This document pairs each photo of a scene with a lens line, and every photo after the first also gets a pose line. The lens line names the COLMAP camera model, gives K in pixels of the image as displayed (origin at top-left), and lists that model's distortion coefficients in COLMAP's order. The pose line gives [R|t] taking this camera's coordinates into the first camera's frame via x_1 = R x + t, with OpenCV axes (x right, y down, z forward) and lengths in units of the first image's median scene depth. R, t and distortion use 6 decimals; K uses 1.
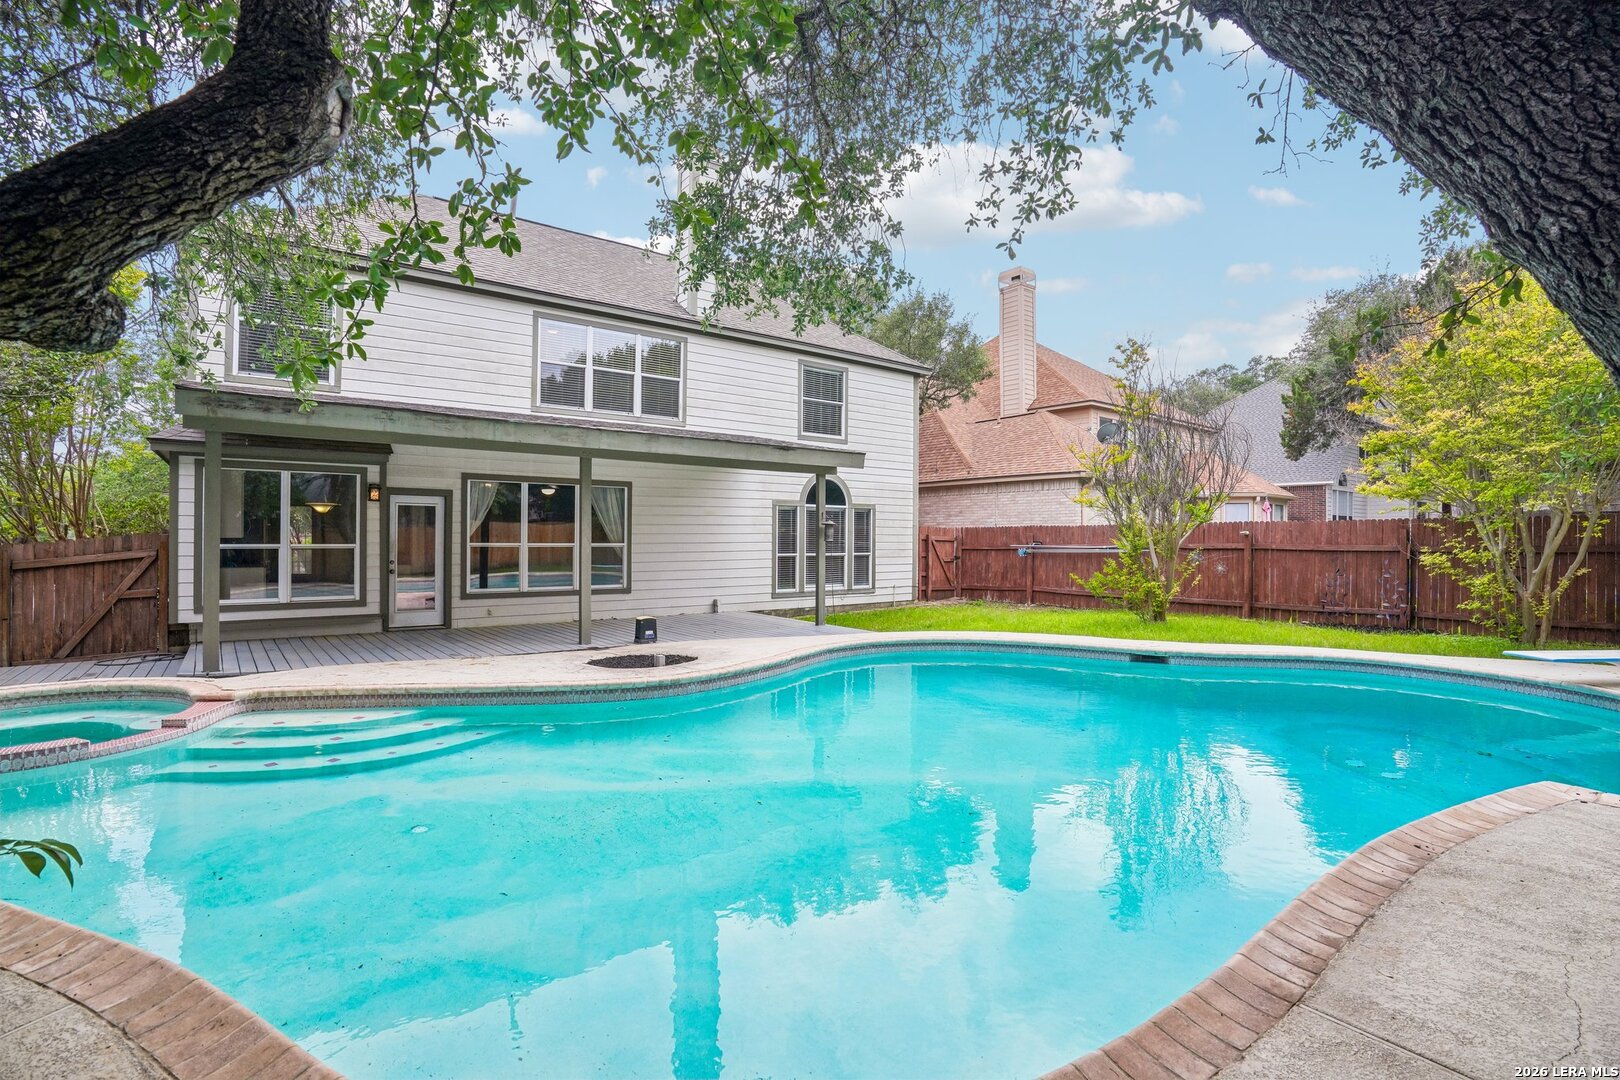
lens RADIAL K [[759.8, 0, 801.7], [0, 759.8, 537.2], [0, 0, 1]] dist [-0.014415, 0.000914]
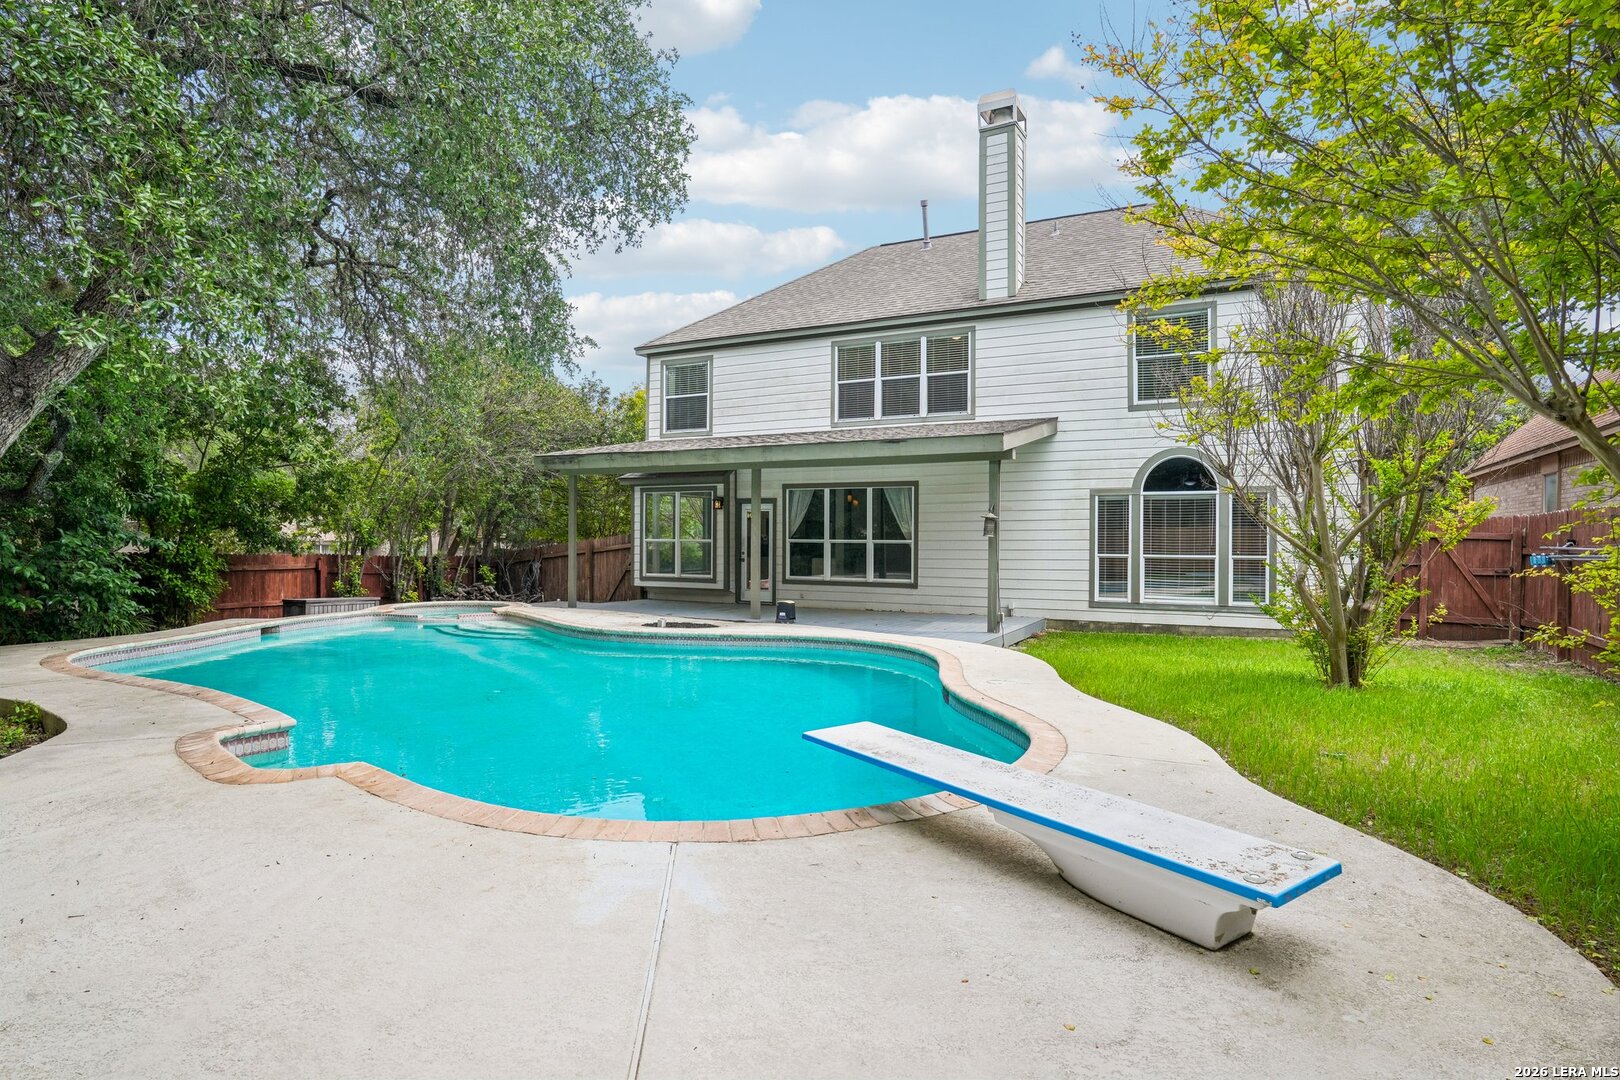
lens RADIAL K [[906.6, 0, 820.0], [0, 906.6, 543.2], [0, 0, 1]] dist [-0.000318, 0.000160]
pose [[0.431148, 0.002574, -0.902277, 0.814655], [-0.001571, 0.999997, 0.002102, 0.009348], [0.902280, 0.000511, 0.431151, 0.337456]]
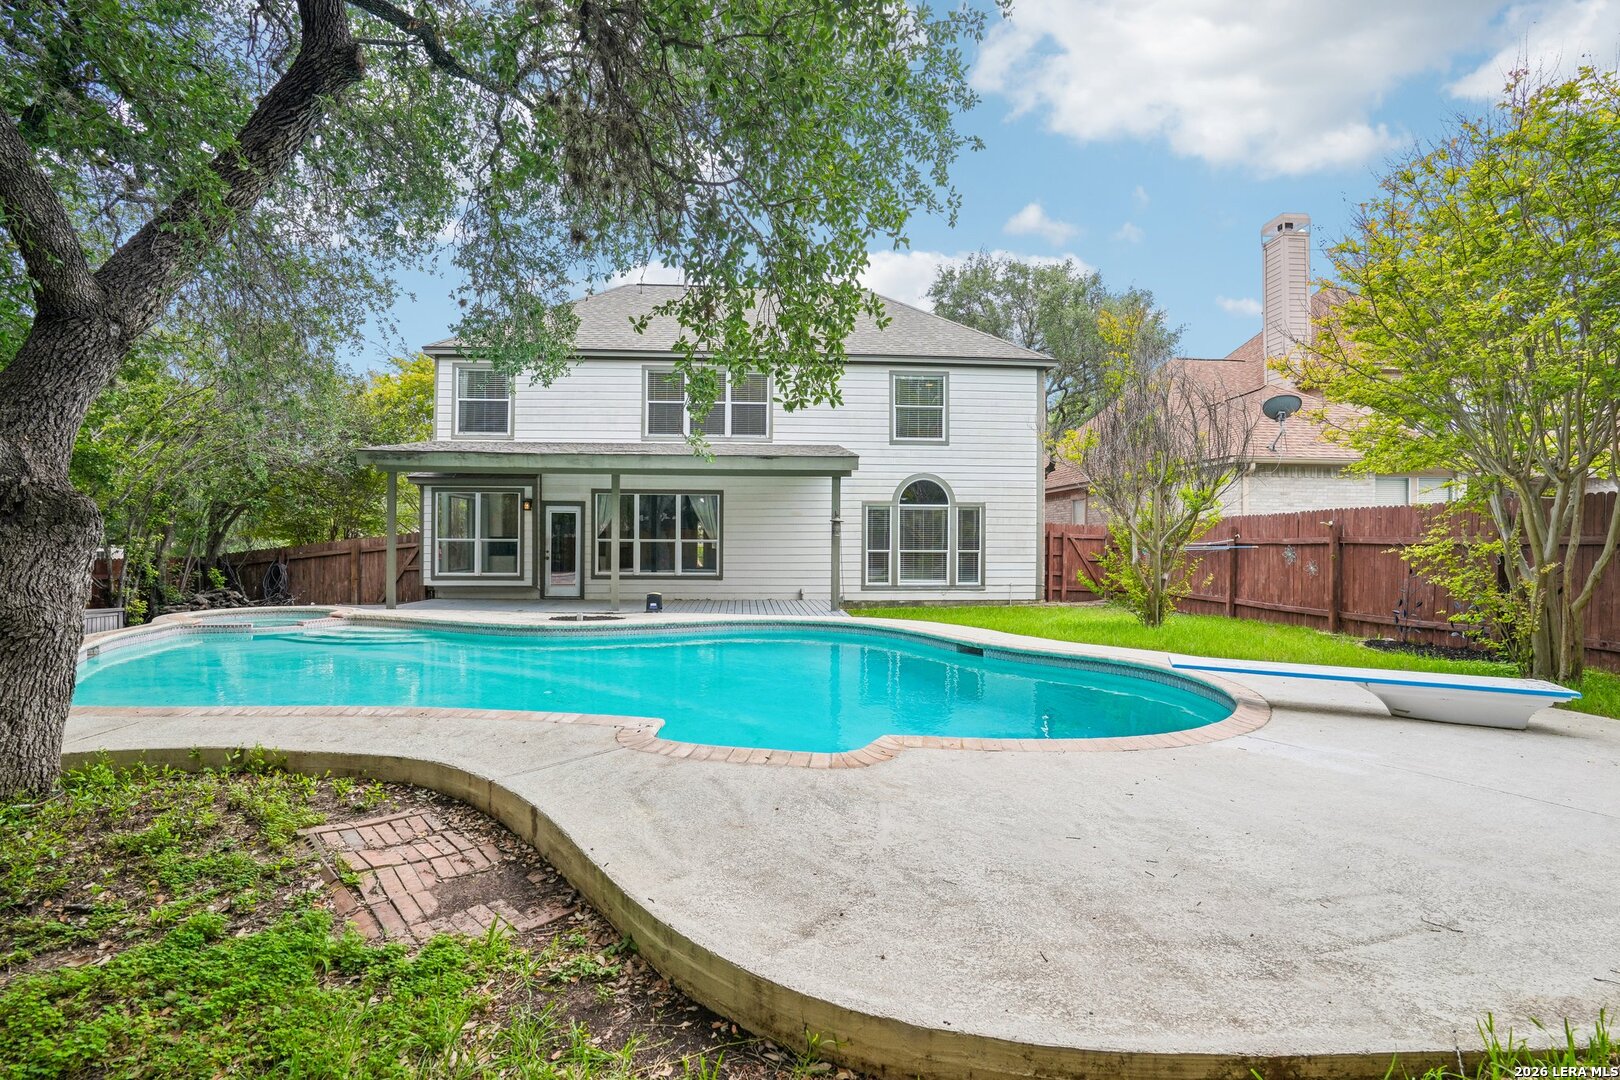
lens RADIAL K [[759.8, 0, 819.1], [0, 759.8, 538.4], [0, 0, 1]] dist [-0.014415, 0.000914]
pose [[0.839343, -0.005020, -0.543579, 0.569071], [0.000576, 0.999965, -0.008346, 0.015927], [0.543602, 0.006692, 0.839317, 0.040618]]
